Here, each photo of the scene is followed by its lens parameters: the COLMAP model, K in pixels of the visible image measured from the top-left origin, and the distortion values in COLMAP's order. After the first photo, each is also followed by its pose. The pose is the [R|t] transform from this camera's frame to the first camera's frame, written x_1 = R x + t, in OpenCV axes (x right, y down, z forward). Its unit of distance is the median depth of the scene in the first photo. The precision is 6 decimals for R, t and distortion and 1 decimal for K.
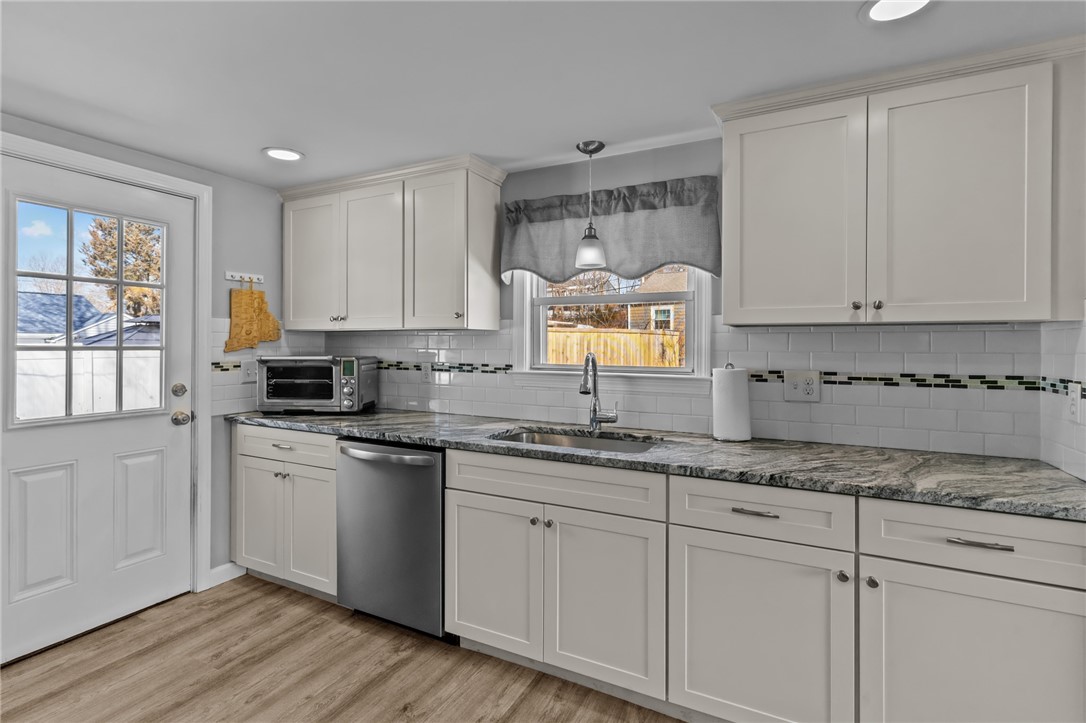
lens RADIAL K [[527.3, 0, 541.9], [0, 527.3, 347.3], [0, 0, 1]] dist [0.001704, -0.000338]
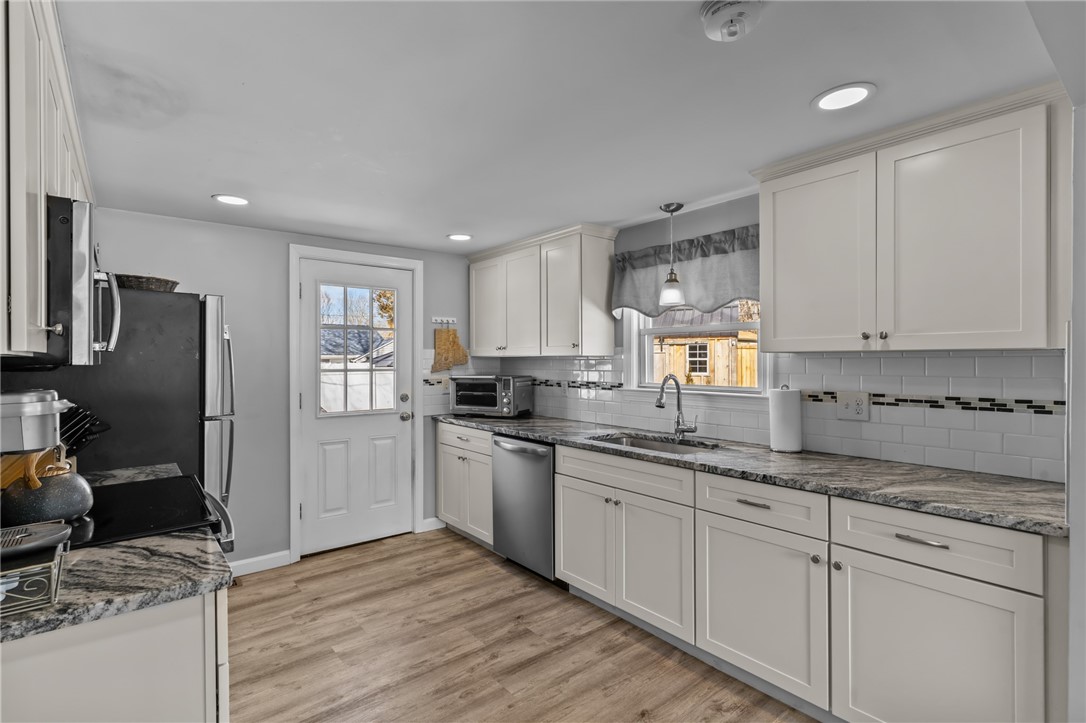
lens RADIAL K [[515.5, 0, 535.5], [0, 515.5, 365.6], [0, 0, 1]] dist [0.001345, 0.000454]
pose [[0.915358, -0.002620, -0.402632, 0.296524], [0.004006, 0.999989, 0.002600, -0.015732], [0.402620, -0.003993, 0.915358, -0.237739]]
